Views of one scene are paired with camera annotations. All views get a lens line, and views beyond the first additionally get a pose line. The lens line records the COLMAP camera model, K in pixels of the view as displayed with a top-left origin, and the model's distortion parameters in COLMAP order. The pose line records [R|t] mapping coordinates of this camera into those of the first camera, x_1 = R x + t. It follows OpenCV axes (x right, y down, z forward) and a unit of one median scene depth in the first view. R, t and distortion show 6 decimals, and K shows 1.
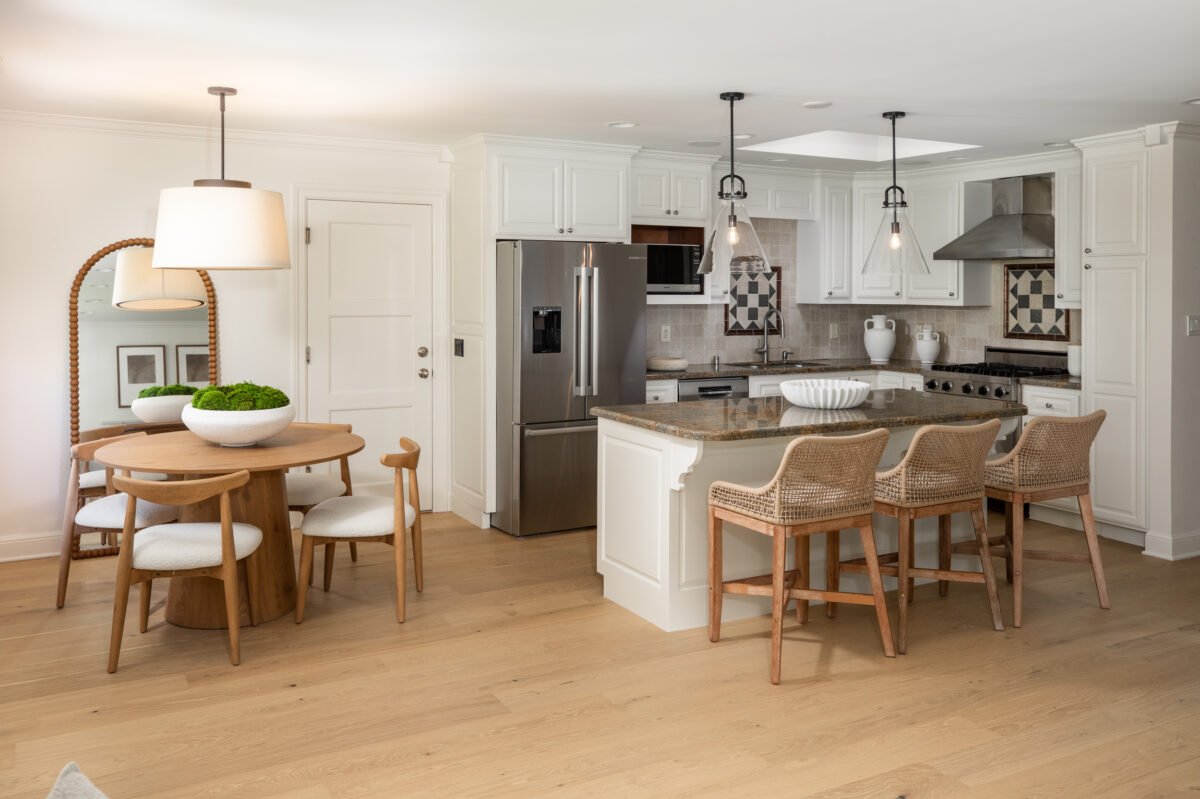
lens RADIAL K [[980.4, 0, 600.1], [0, 980.4, 305.8], [0, 0, 1]] dist [0.061701, 0.000484]
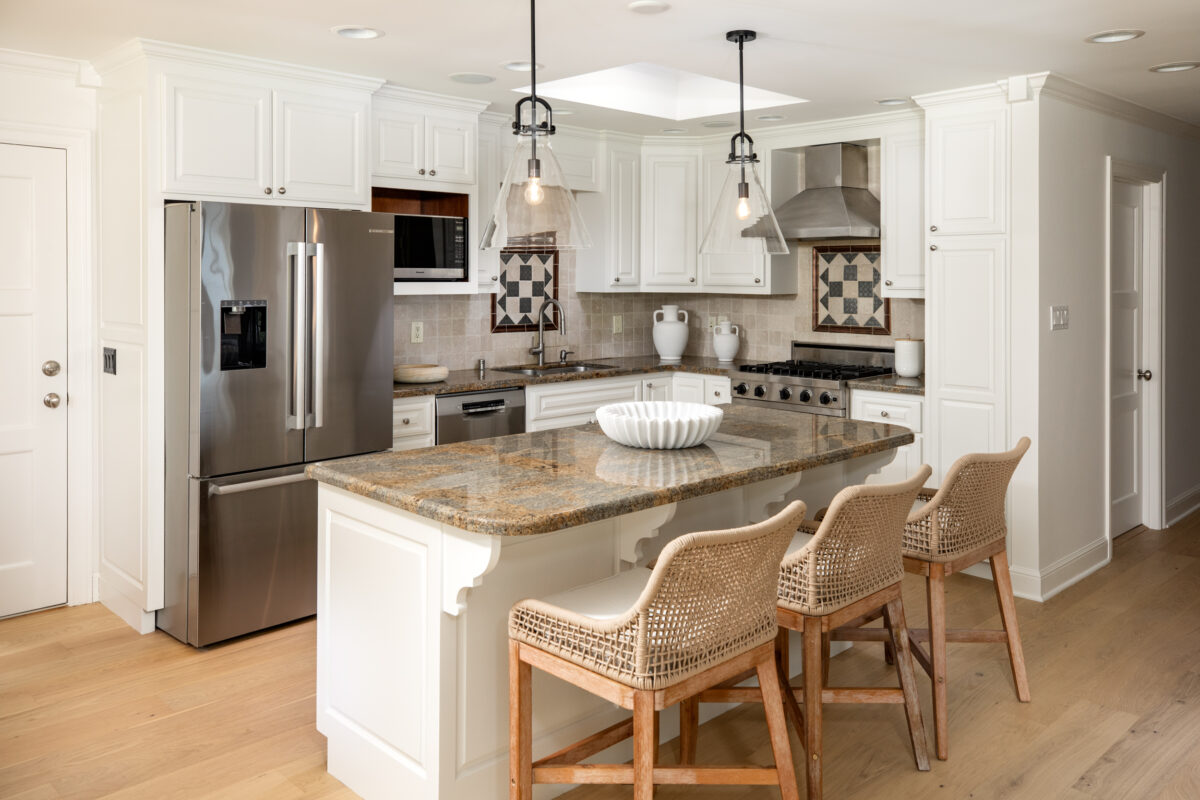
lens RADIAL K [[960.6, 0, 601.7], [0, 960.6, 277.5], [0, 0, 1]] dist [0.005457, 0.000960]
pose [[0.964051, -0.000775, 0.265718, 0.006751], [0.004736, 0.999887, -0.014267, -0.003801], [-0.265676, 0.015013, 0.963945, 0.266627]]
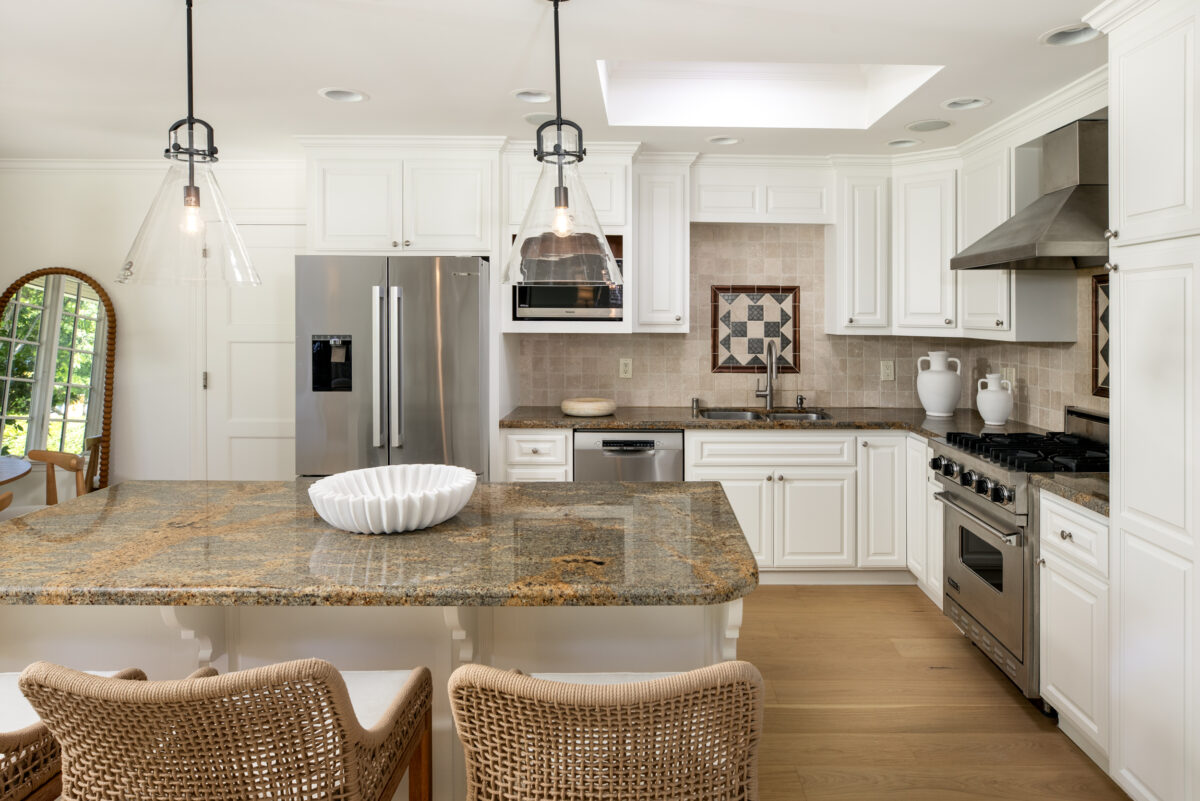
lens RADIAL K [[729.6, 0, 601.7], [0, 729.6, 319.1], [0, 0, 1]] dist [-0.010916, -0.001323]
pose [[0.884025, 0.004377, -0.467420, 0.391914], [-0.010641, 0.999885, -0.010762, -0.007358], [0.467319, 0.014488, 0.883970, 0.515502]]
